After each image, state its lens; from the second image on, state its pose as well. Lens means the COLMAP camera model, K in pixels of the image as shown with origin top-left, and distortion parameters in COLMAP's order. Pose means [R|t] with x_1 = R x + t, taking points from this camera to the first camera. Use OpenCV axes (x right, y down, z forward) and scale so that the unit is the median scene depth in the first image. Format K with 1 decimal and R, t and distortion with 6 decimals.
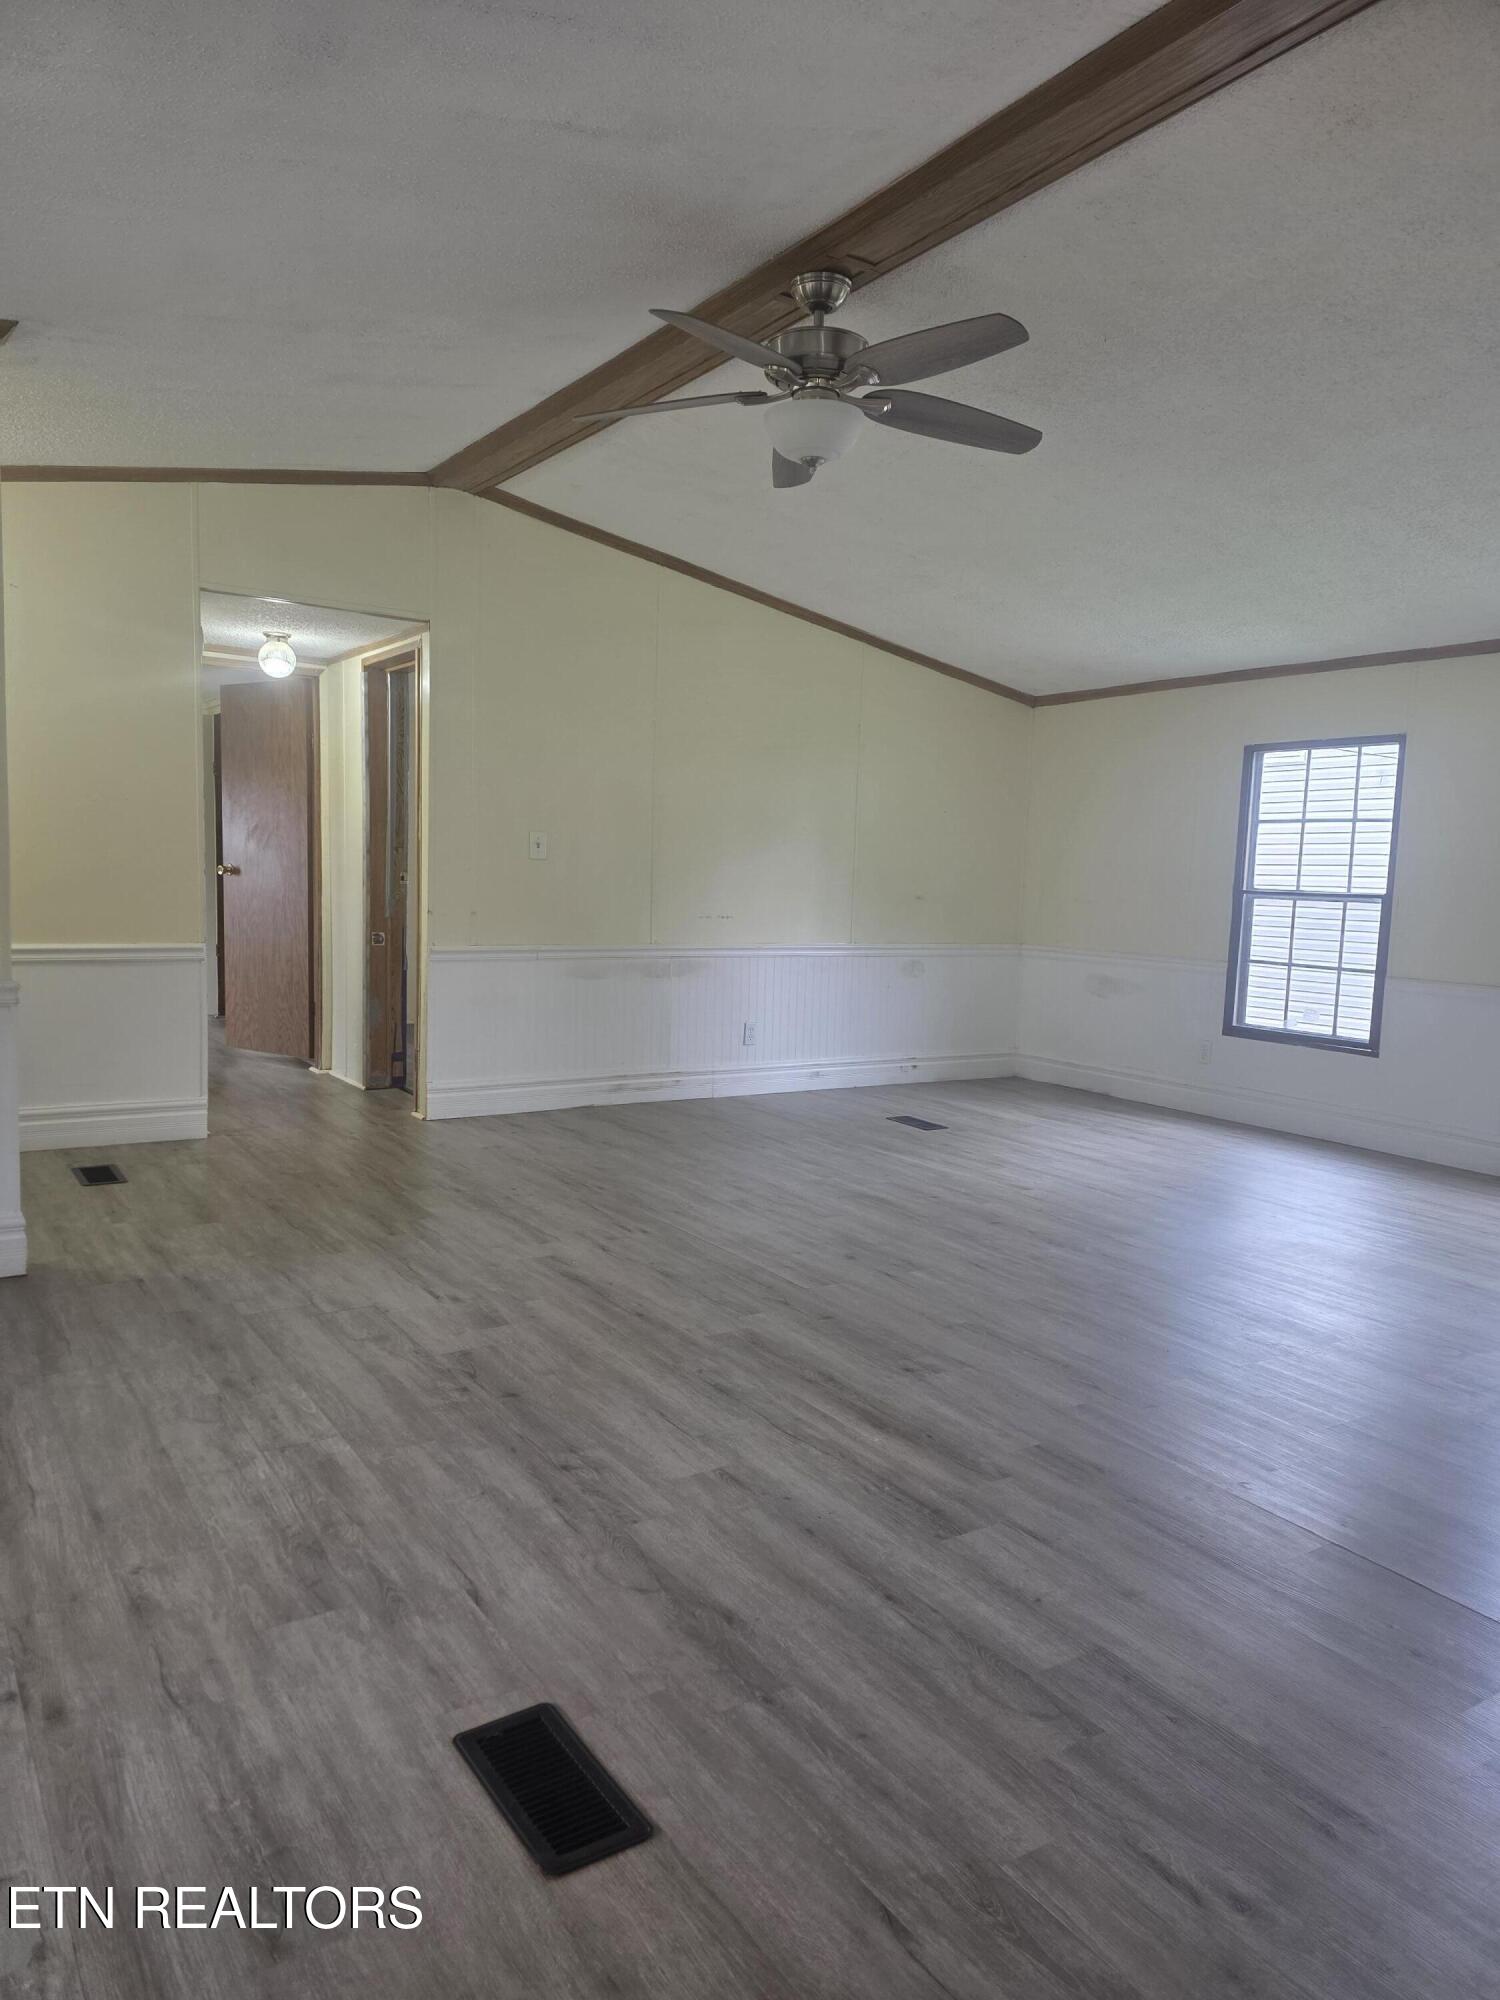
lens RADIAL K [[1345.2, 0, 745.4], [0, 1345.2, 1004.0], [0, 0, 1]] dist [0.024066, -0.003006]
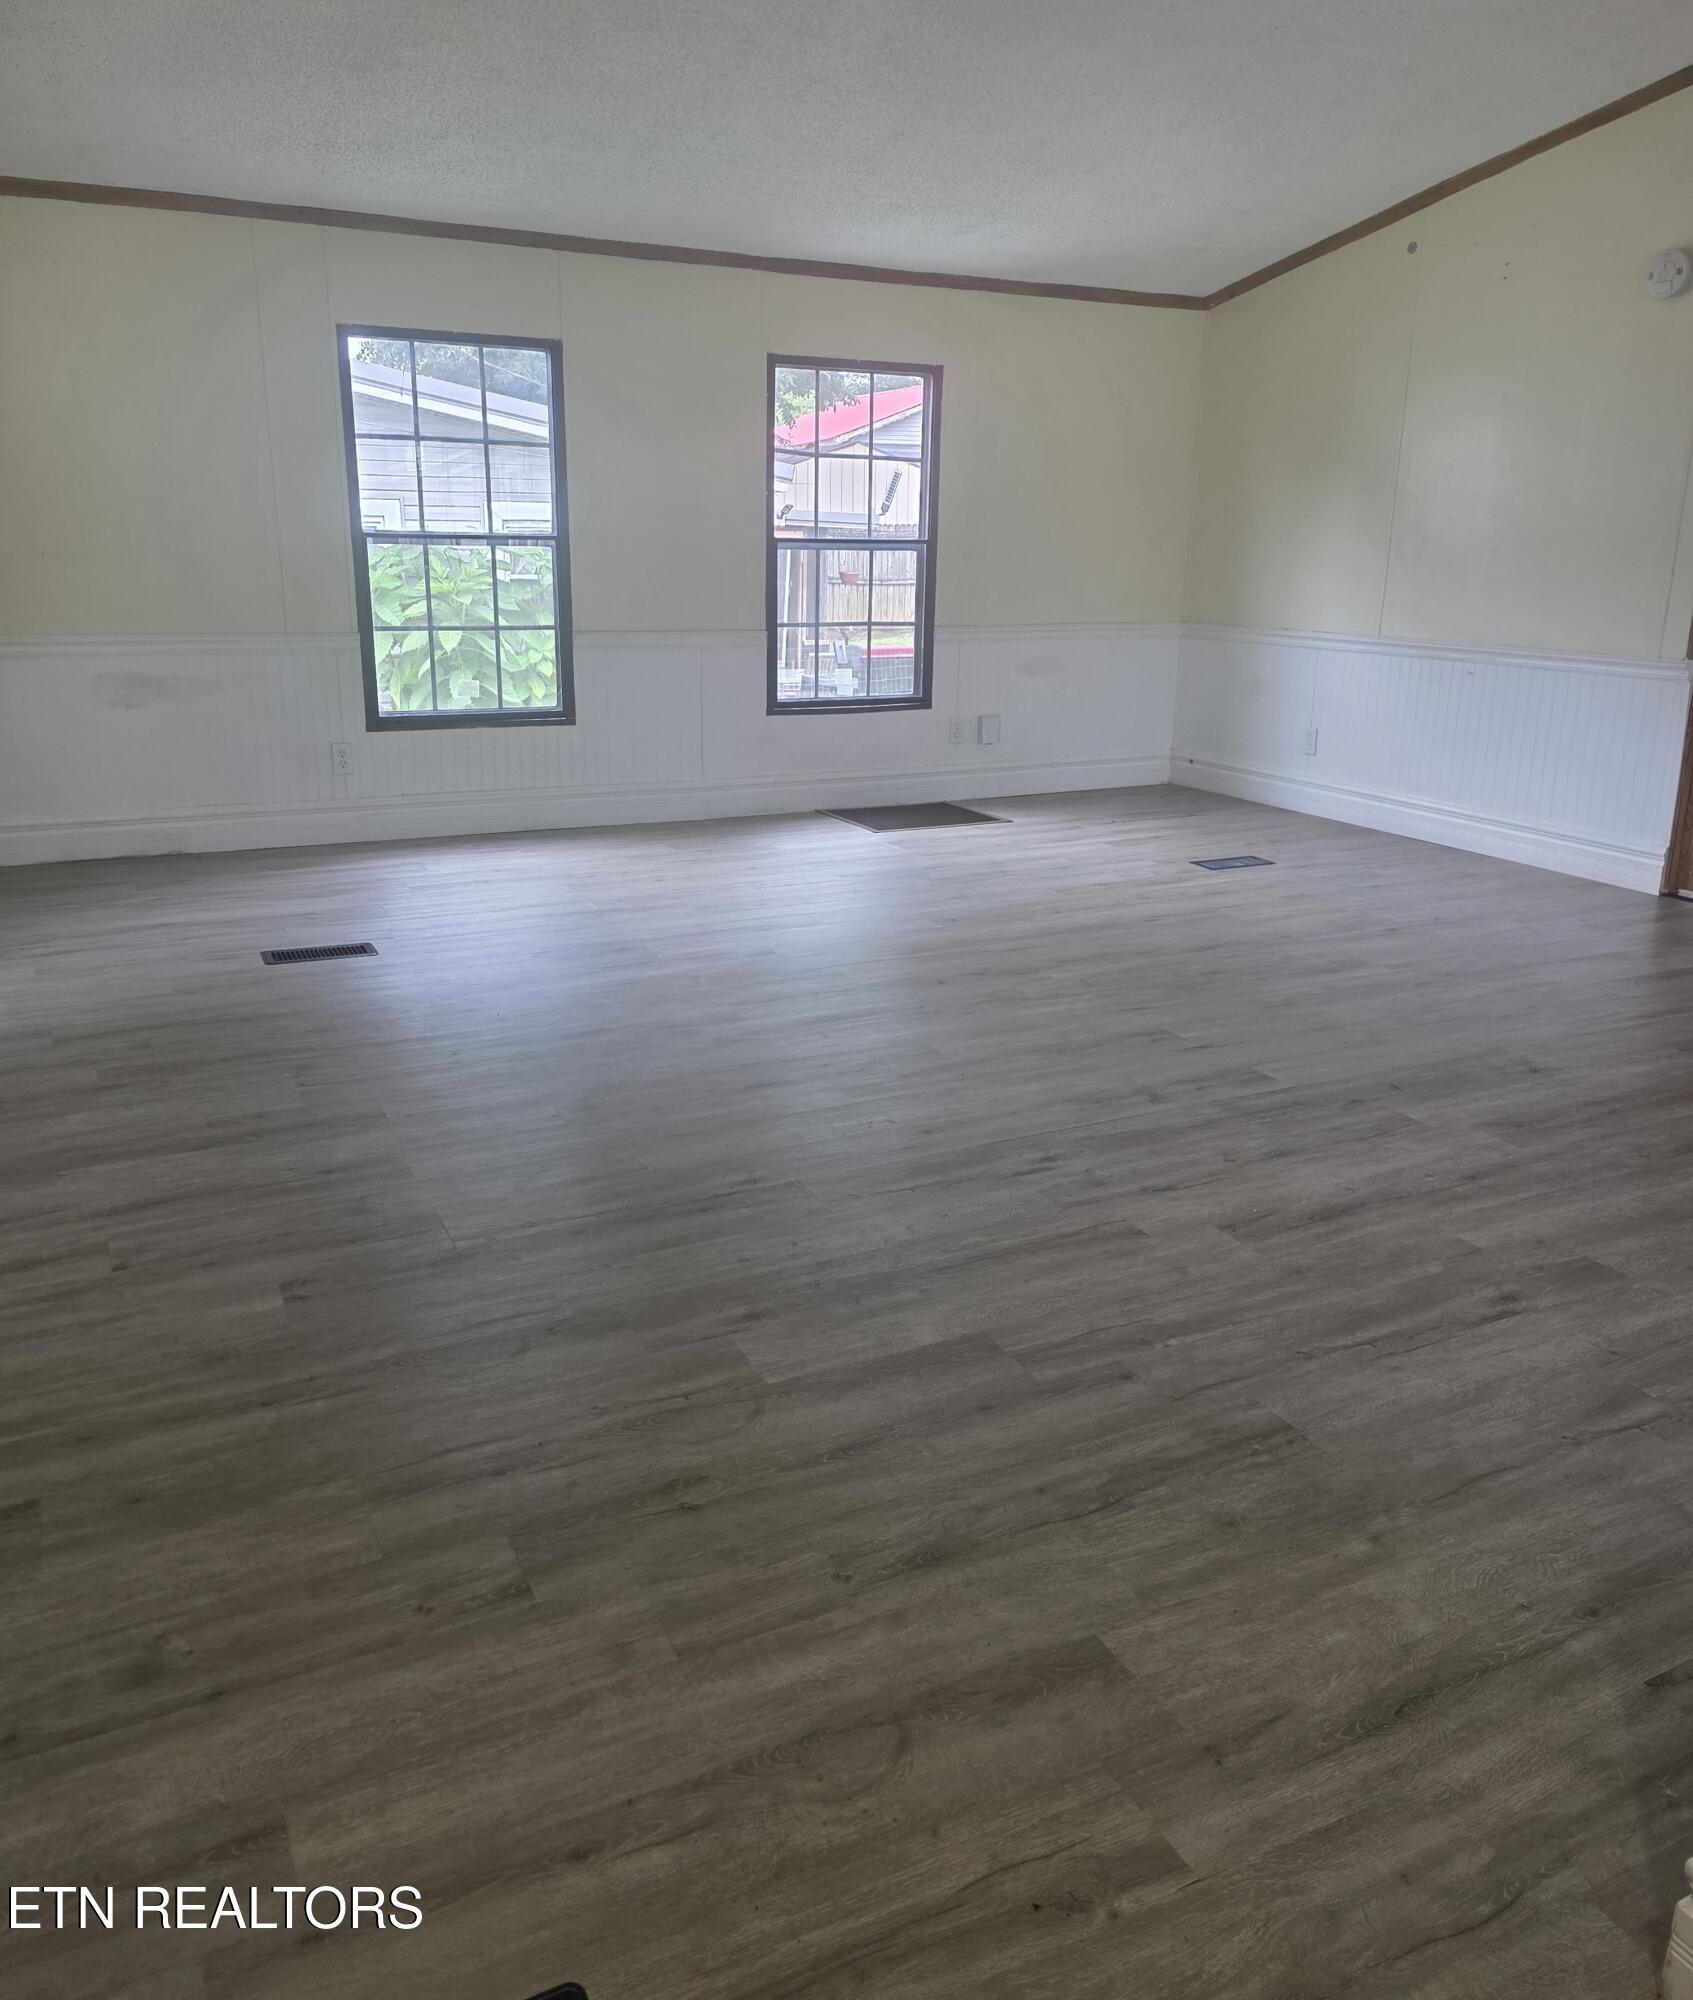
lens RADIAL K [[1464.2, 0, 846.6], [0, 1464.2, 990.0], [0, 0, 1]] dist [-0.004364, 0.000838]
pose [[0.148783, -0.329941, 0.932203, -0.709805], [0.093209, 0.943177, 0.318949, -0.131229], [-0.984467, 0.039435, 0.171082, 0.999976]]
